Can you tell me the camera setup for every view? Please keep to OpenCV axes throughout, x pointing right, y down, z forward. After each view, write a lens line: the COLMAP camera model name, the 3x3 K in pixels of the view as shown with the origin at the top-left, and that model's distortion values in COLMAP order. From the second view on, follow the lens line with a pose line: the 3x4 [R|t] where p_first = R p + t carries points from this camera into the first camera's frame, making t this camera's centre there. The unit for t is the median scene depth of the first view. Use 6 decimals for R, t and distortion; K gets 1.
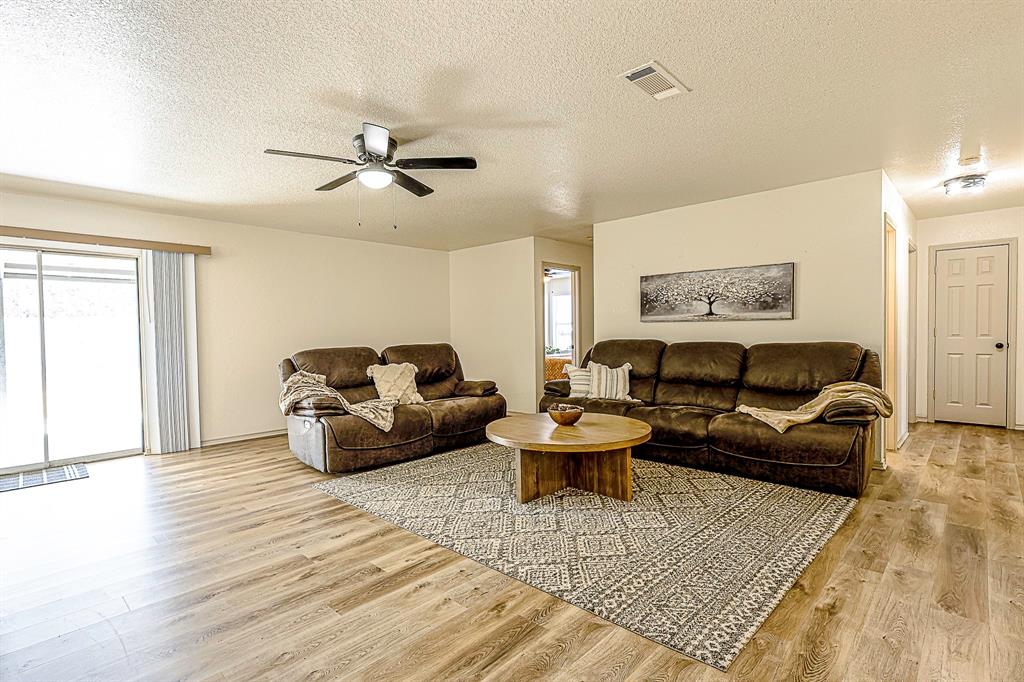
lens RADIAL K [[475.1, 0, 520.6], [0, 475.1, 341.6], [0, 0, 1]] dist [0.002337, 0.001514]
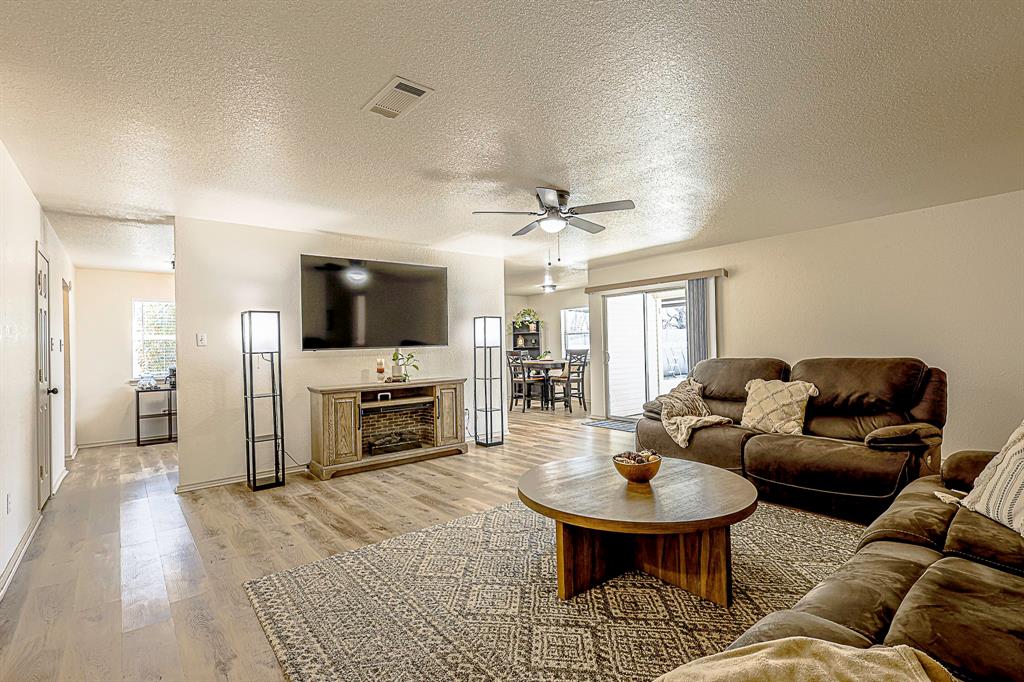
lens RADIAL K [[475.1, 0, 520.1], [0, 475.1, 342.5], [0, 0, 1]] dist [0.002337, 0.001514]
pose [[-0.100359, 0.005021, -0.994939, 1.319023], [0.001145, 0.999987, 0.004931, -0.050299], [0.994951, -0.000644, -0.100364, 1.460153]]
